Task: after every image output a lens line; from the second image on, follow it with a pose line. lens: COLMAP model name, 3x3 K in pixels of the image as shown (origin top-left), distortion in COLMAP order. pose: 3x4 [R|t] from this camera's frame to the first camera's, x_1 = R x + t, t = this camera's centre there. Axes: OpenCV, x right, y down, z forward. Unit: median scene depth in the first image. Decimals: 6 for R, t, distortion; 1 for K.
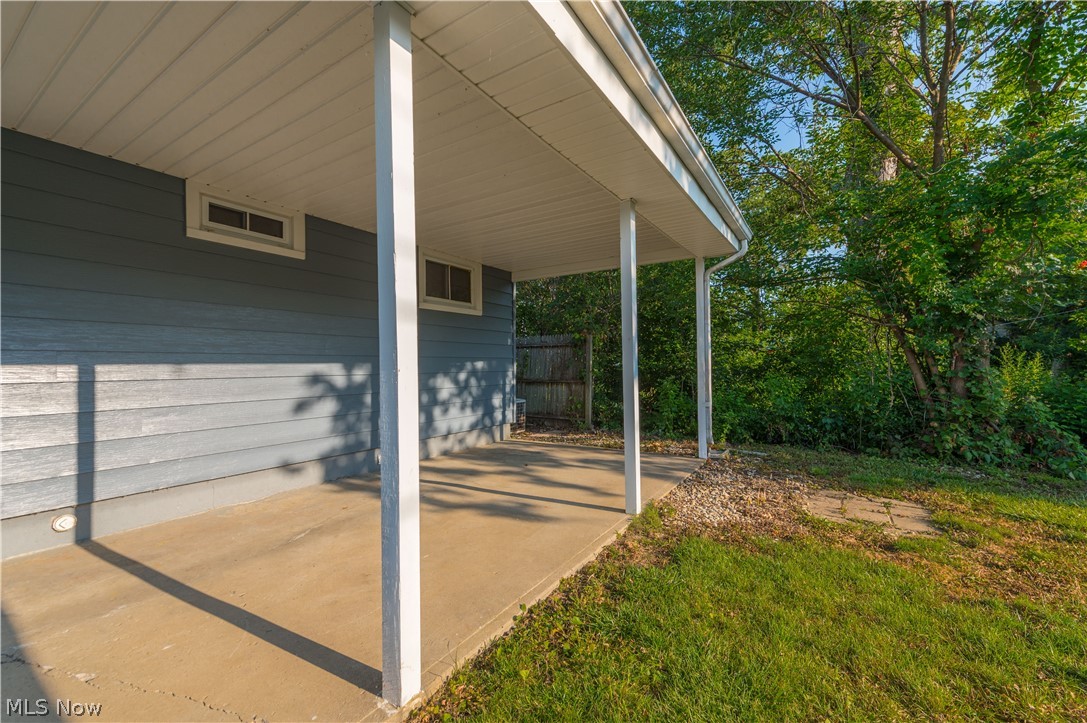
lens RADIAL K [[415.4, 0, 564.0], [0, 415.4, 350.0], [0, 0, 1]] dist [0.015650, -0.003071]
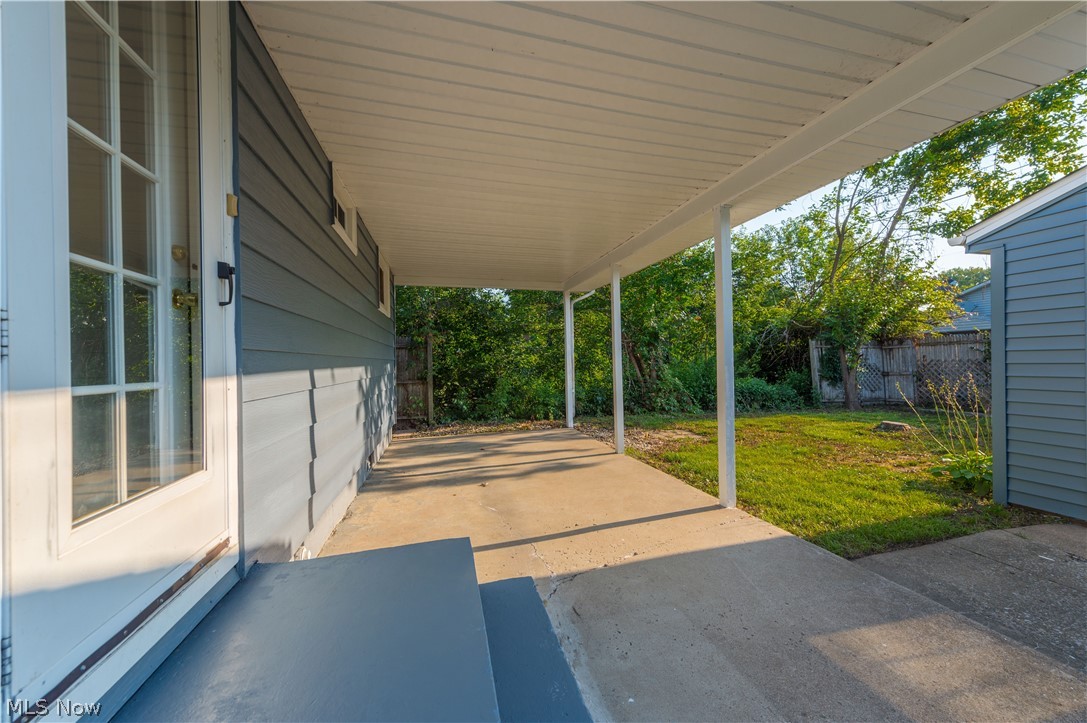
lens RADIAL K [[415.4, 0, 542.8], [0, 415.4, 358.5], [0, 0, 1]] dist [0.015650, -0.003071]
pose [[0.689171, 0.002762, 0.724593, -0.804925], [-0.015262, 0.999826, 0.010705, -0.000402], [-0.724438, -0.018436, 0.689094, 0.050007]]
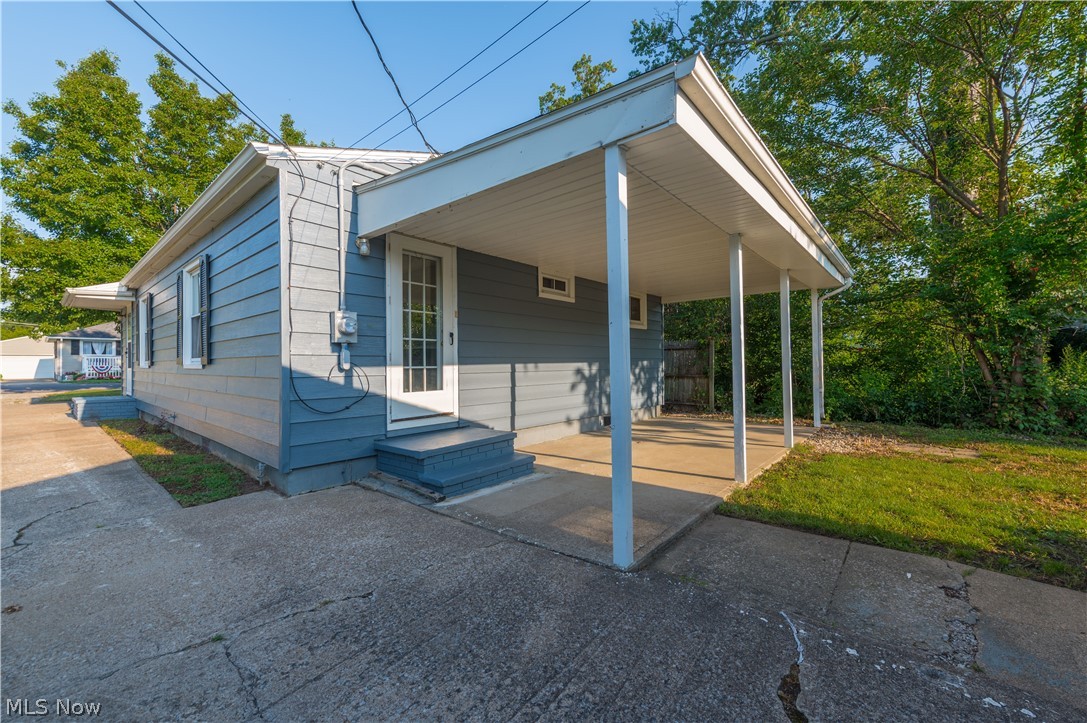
lens RADIAL K [[415.4, 0, 565.2], [0, 415.4, 350.3], [0, 0, 1]] dist [0.015650, -0.003071]
pose [[0.990832, -0.006428, -0.134950, -0.333335], [0.006940, 0.999970, 0.003328, -0.018721], [0.134925, -0.004234, 0.990847, -0.554952]]
